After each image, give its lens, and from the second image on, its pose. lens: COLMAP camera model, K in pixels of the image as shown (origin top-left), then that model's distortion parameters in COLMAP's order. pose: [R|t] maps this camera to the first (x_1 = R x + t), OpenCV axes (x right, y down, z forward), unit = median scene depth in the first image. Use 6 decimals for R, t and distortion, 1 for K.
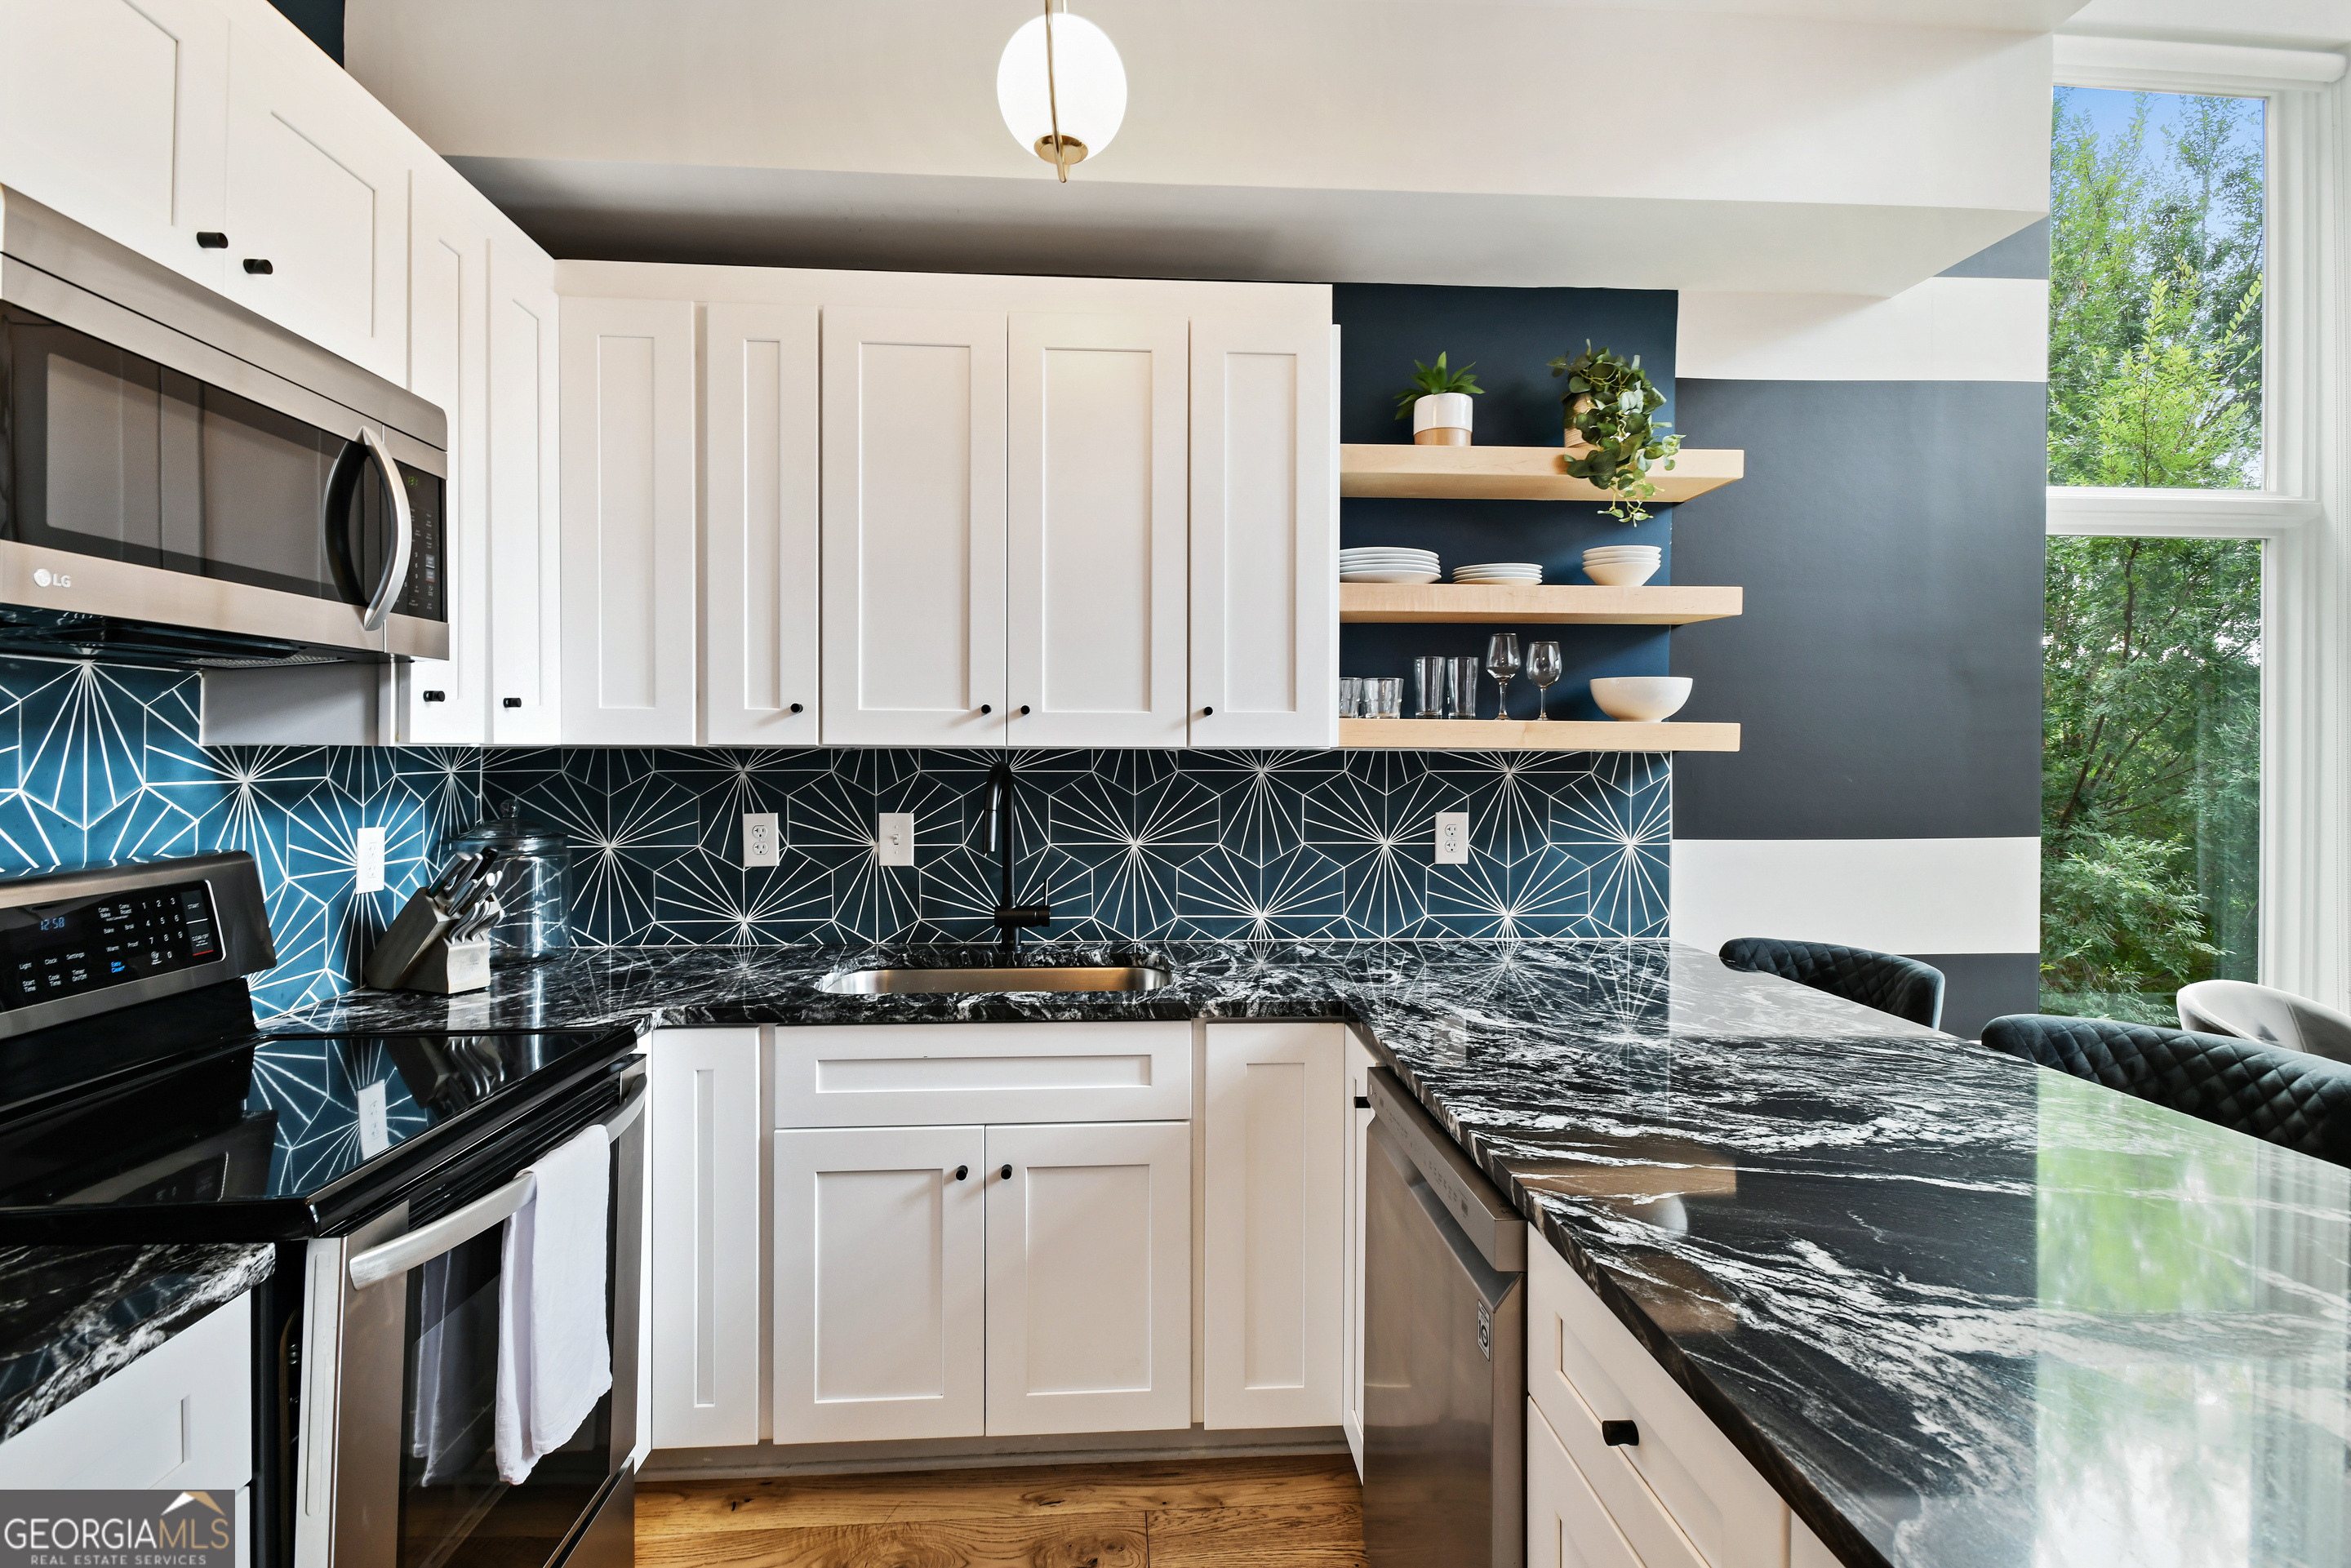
lens RADIAL K [[1127.8, 0, 1175.8], [0, 1127.8, 768.8], [0, 0, 1]] dist [0.000219, 0.000104]
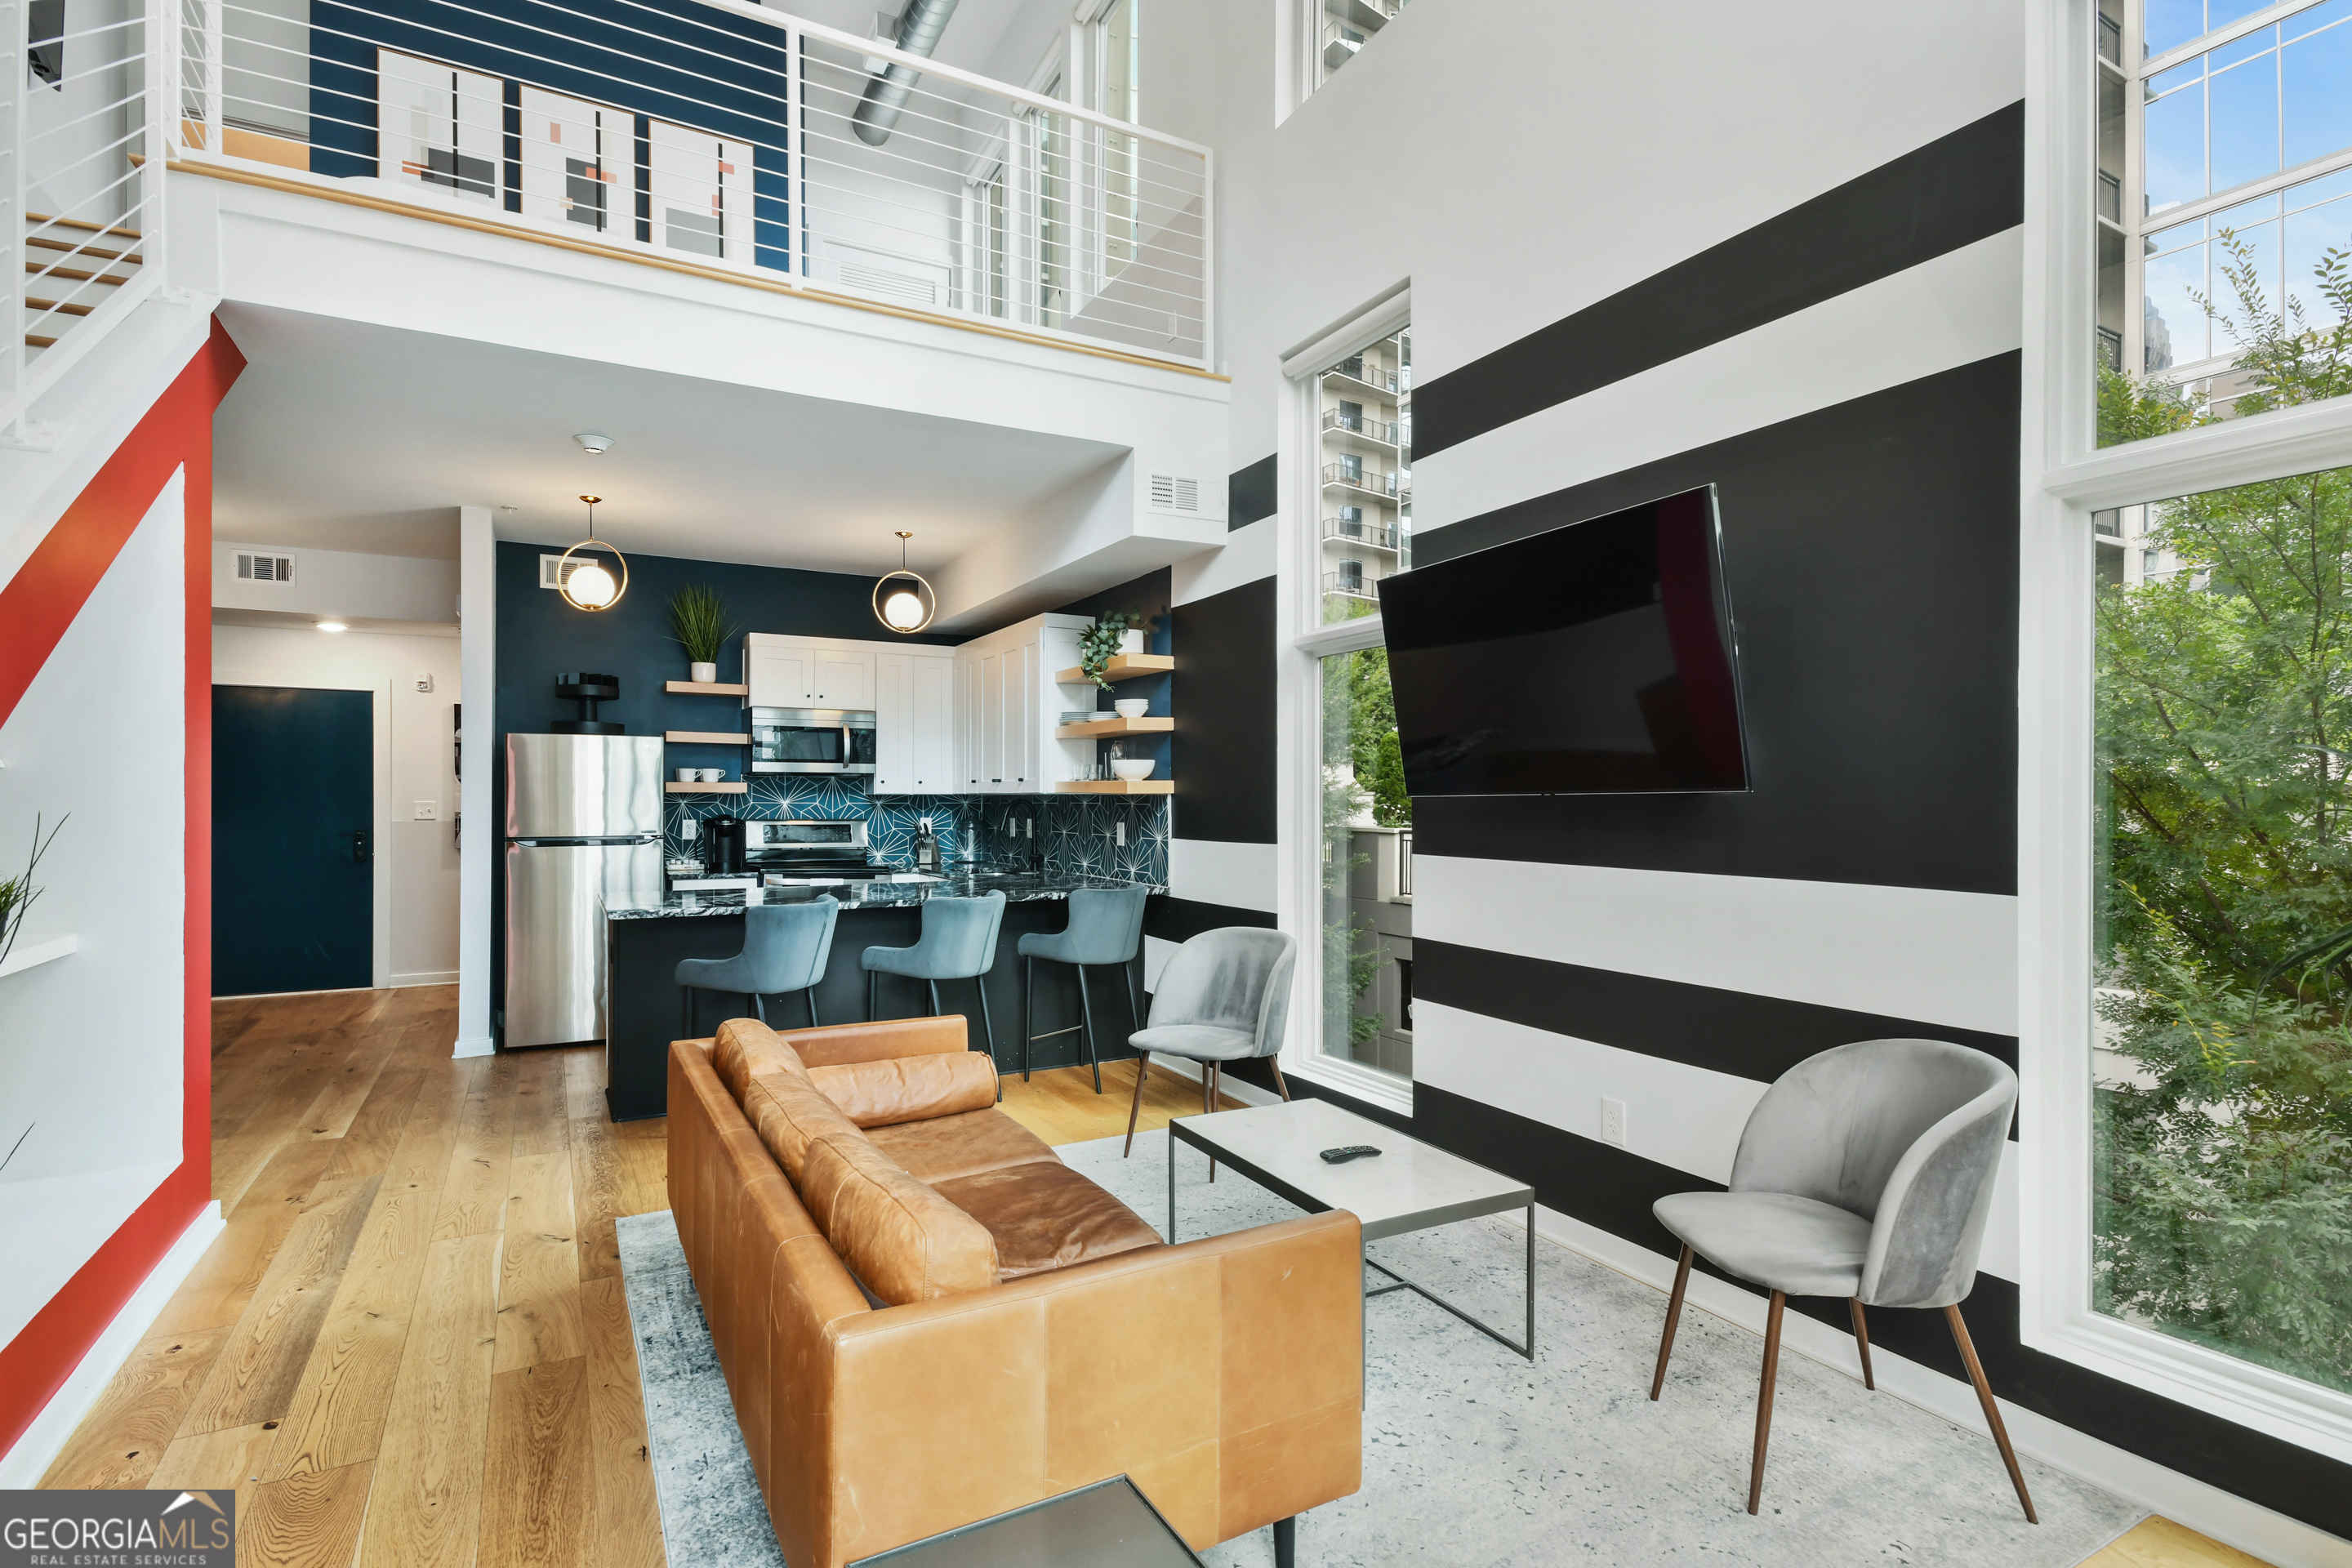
lens RADIAL K [[1130.4, 0, 1150.8], [0, 1130.4, 798.9], [0, 0, 1]] dist [0.004258, 0.000321]
pose [[0.411453, -0.000978, -0.911430, 2.340180], [-0.013666, 0.999880, -0.007242, 0.008312], [0.911328, 0.015436, 0.411391, 0.148517]]
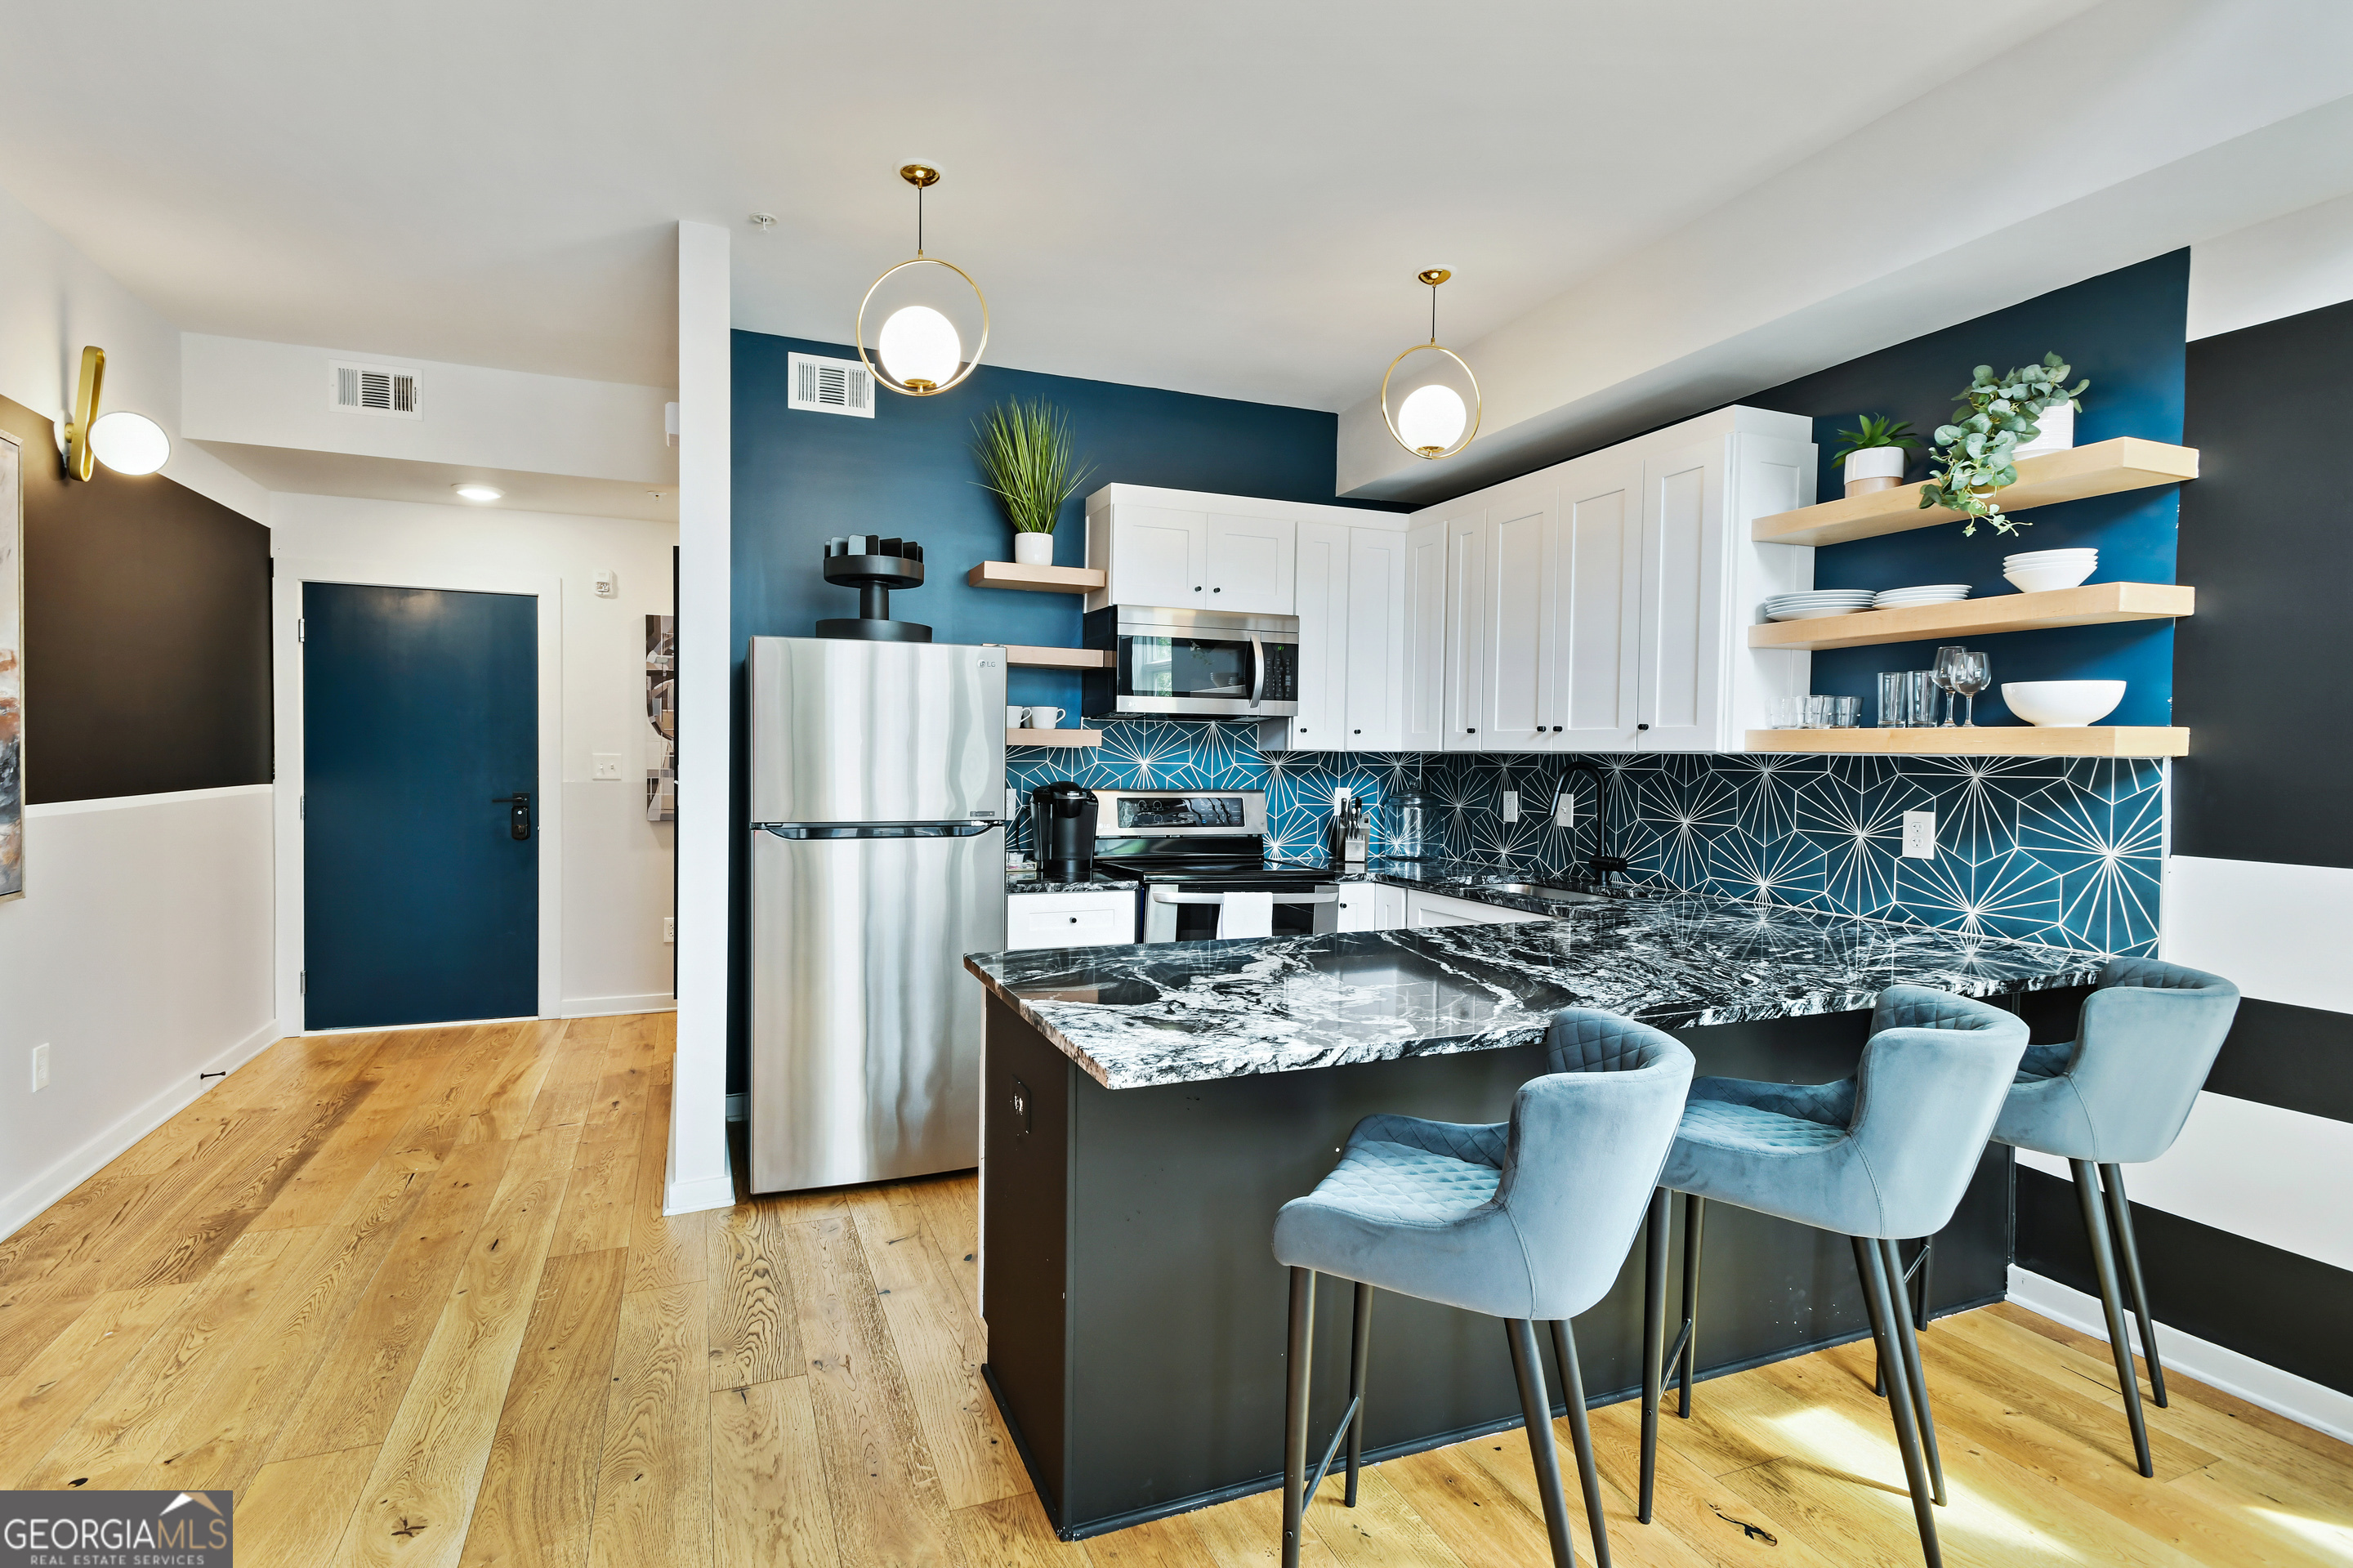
lens RADIAL K [[1117.3, 0, 1137.9], [0, 1117.3, 782.1], [0, 0, 1]] dist [0.001773, 0.000198]
pose [[0.304483, 0.025020, -0.952189, 1.080446], [-0.024250, 0.999535, 0.018510, 0.008251], [0.952209, 0.017455, 0.304948, -0.063994]]
